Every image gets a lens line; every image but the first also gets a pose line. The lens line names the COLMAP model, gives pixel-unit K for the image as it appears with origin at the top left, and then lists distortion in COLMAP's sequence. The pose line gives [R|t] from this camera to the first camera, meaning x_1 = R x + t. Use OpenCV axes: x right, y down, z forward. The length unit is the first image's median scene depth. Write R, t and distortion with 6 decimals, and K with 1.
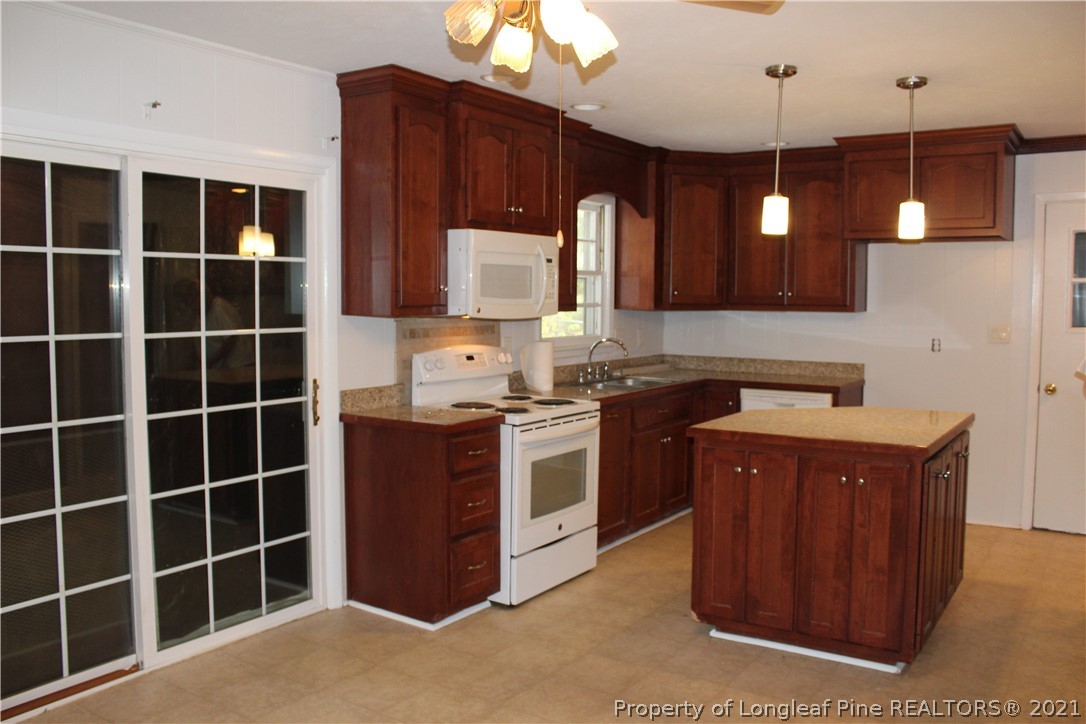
lens RADIAL K [[914.9, 0, 543.0], [0, 914.9, 362.0], [0, 0, 1]] dist [-0.131949, 0.080494]
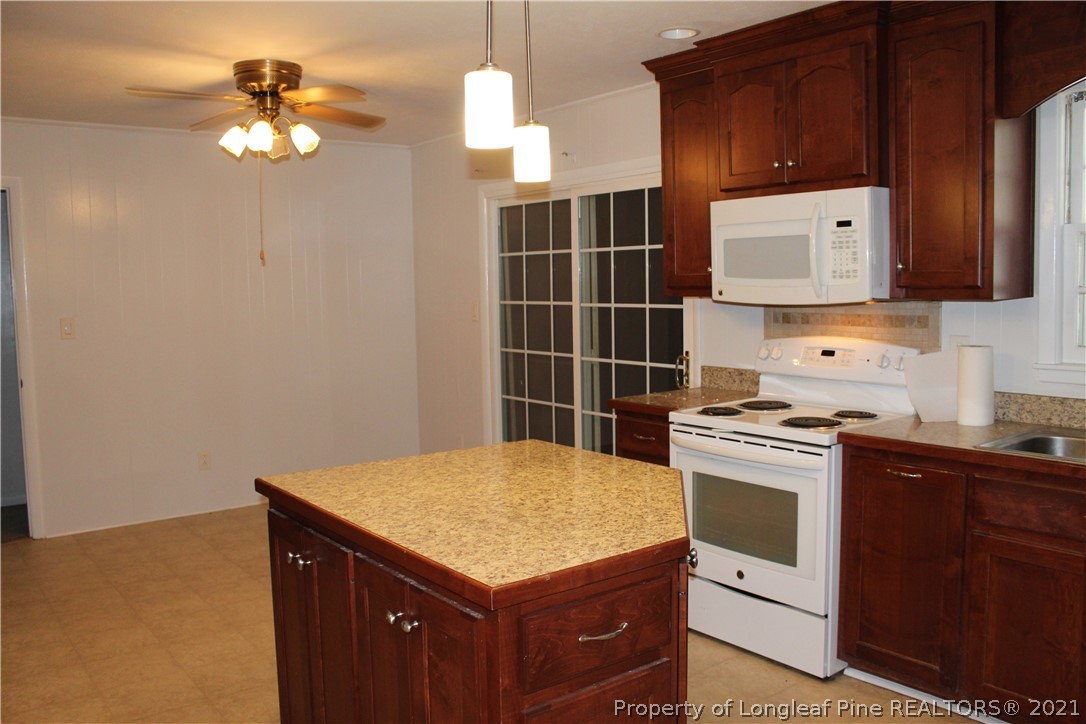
lens RADIAL K [[914.9, 0, 543.0], [0, 914.9, 362.0], [0, 0, 1]] dist [-0.131949, 0.080494]
pose [[-0.319542, 0.088408, -0.943439, 0.758469], [-0.051575, 0.992540, 0.110478, -0.072473], [0.946167, 0.083960, -0.312599, 1.033645]]
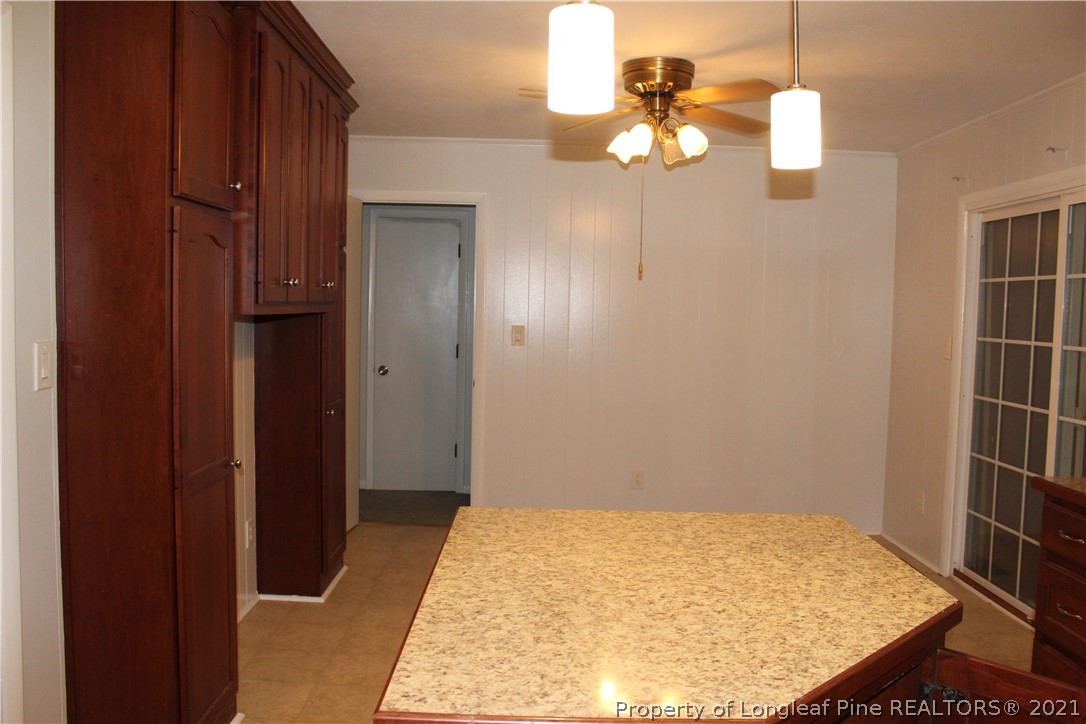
lens RADIAL K [[914.9, 0, 543.0], [0, 914.9, 362.0], [0, 0, 1]] dist [-0.131949, 0.080494]
pose [[-0.829940, 0.013160, -0.557697, 0.540273], [-0.065981, 0.990389, 0.121560, -0.075070], [0.553936, 0.137686, -0.821095, 1.128527]]
